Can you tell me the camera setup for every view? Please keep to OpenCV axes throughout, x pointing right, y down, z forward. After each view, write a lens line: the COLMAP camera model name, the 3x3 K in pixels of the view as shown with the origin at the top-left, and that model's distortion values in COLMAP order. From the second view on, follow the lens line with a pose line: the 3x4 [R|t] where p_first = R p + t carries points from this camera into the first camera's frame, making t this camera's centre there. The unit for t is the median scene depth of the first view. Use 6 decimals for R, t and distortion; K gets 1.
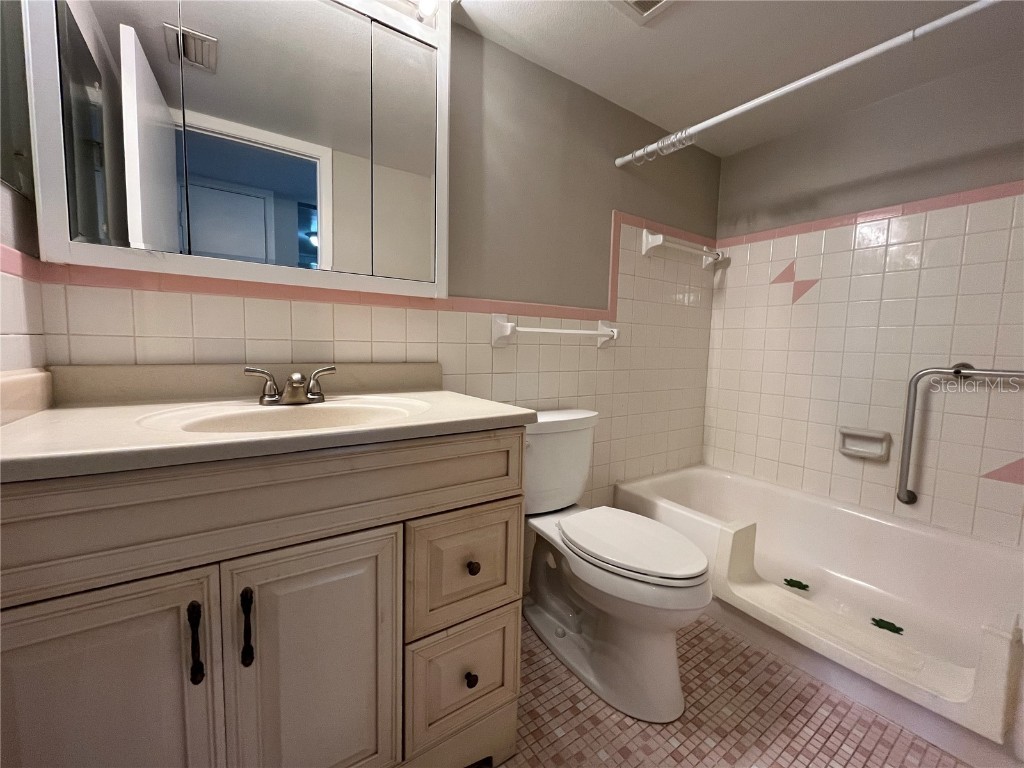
lens RADIAL K [[413.9, 0, 510.1], [0, 413.9, 383.4], [0, 0, 1]] dist [-0.002801, -0.000314]
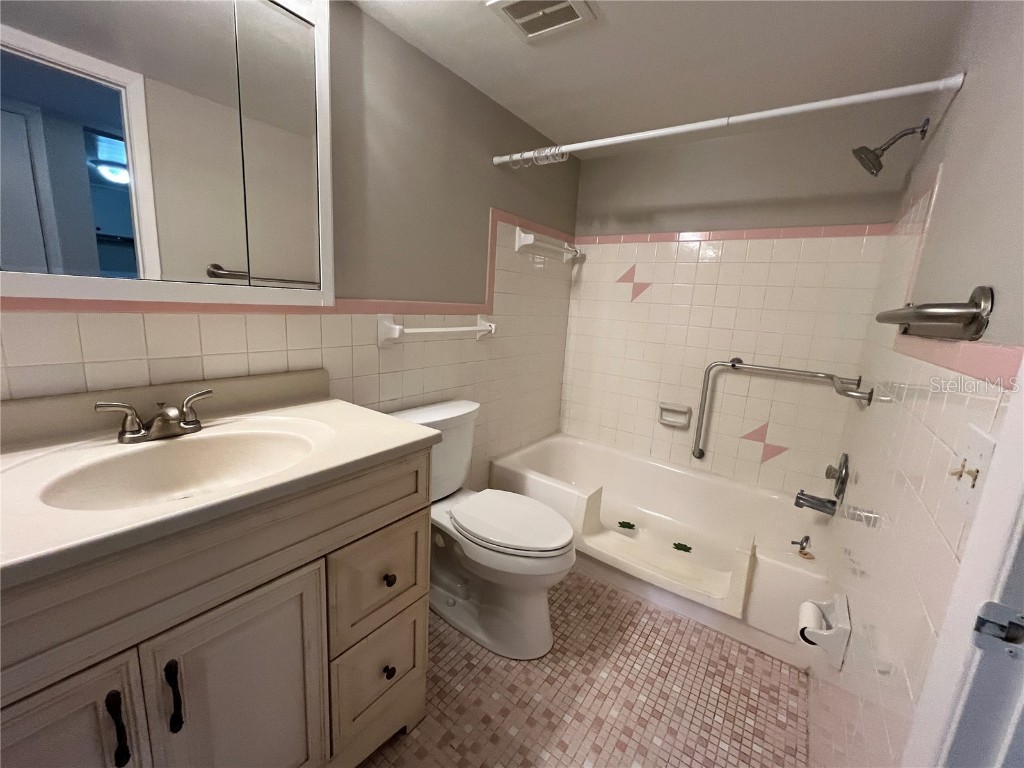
lens RADIAL K [[413.9, 0, 510.1], [0, 413.9, 383.4], [0, 0, 1]] dist [-0.002801, -0.000314]
pose [[0.941583, -0.033275, 0.335132, -0.095246], [-0.006097, 0.993260, 0.115751, -0.139250], [-0.336725, -0.111033, 0.935034, -0.054833]]
